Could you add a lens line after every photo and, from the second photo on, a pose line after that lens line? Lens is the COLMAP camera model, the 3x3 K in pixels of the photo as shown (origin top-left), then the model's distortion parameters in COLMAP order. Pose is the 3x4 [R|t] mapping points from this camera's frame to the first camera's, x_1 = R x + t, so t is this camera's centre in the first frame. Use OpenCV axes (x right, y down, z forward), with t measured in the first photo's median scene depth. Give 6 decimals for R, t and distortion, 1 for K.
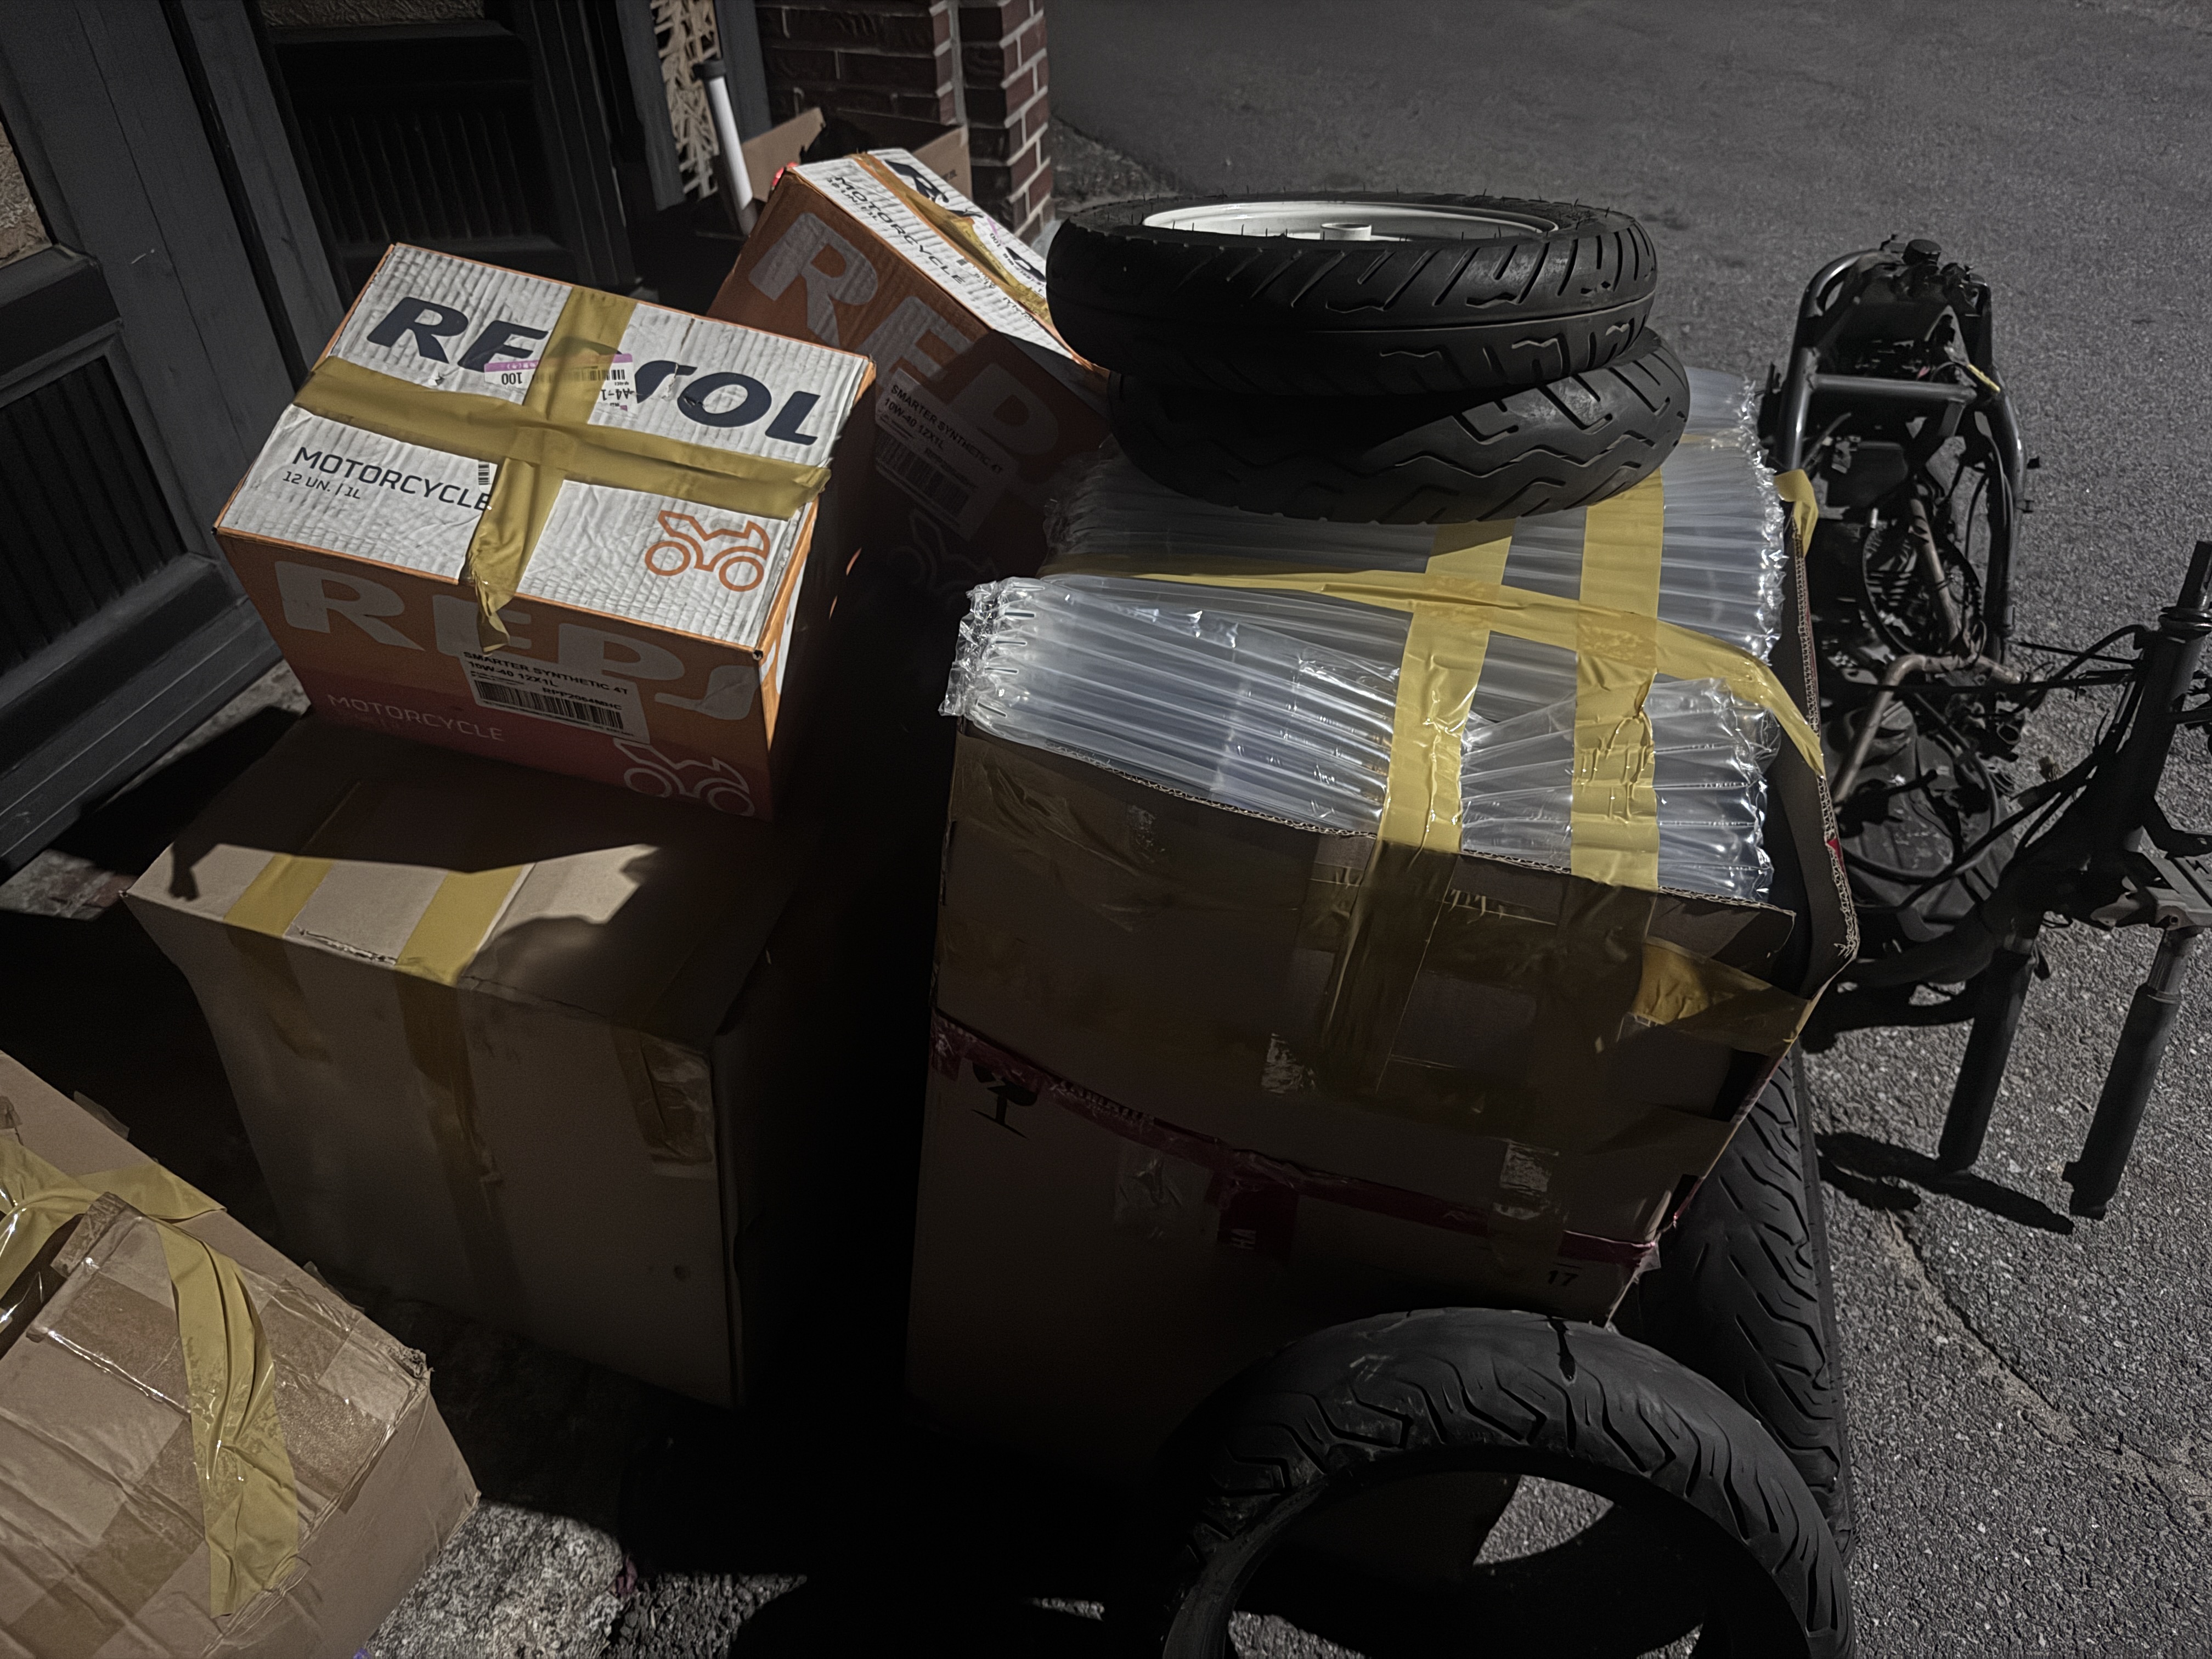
lens RADIAL K [[1576.8, 0, 1114.8], [0, 1576.8, 823.2], [0, 0, 1]] dist [0.012032, -0.028690]
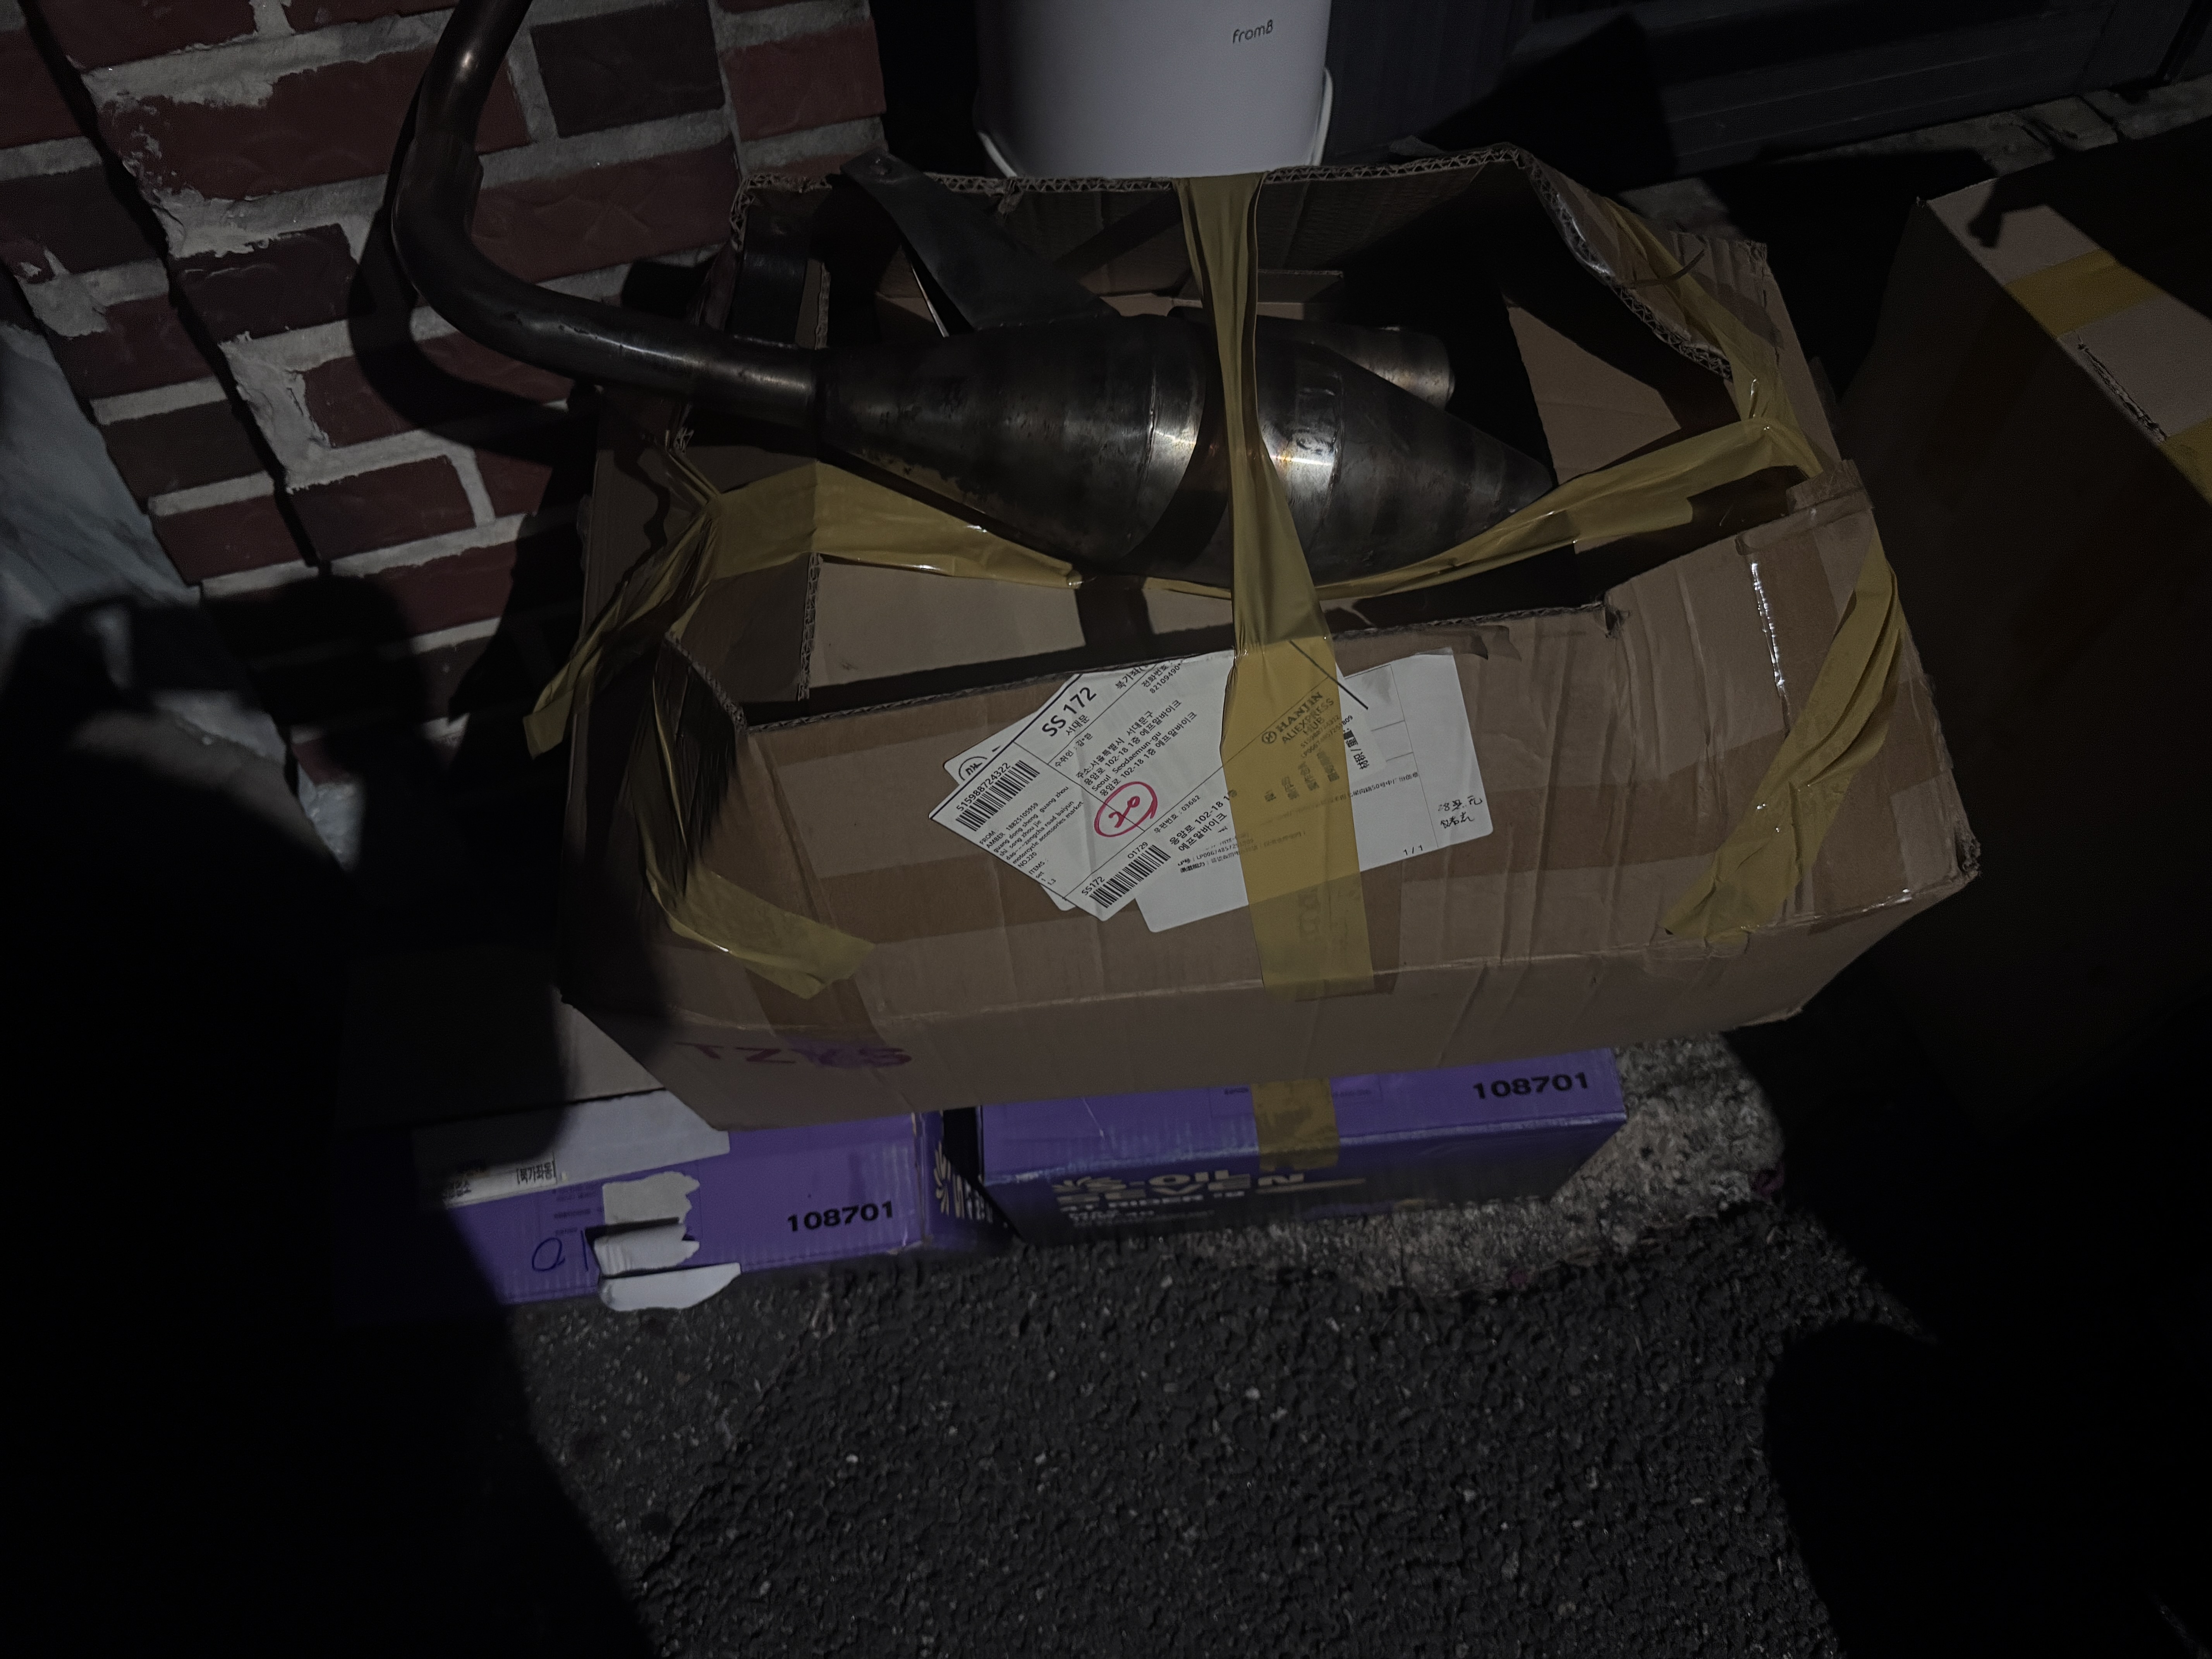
lens RADIAL K [[1576.8, 0, 1103.8], [0, 1576.8, 830.9], [0, 0, 1]] dist [0.012032, -0.028690]
pose [[0.574100, 0.649357, -0.498743, -0.213149], [-0.511985, 0.760054, 0.400237, 0.166848], [0.638969, 0.025573, 0.768808, 0.068097]]
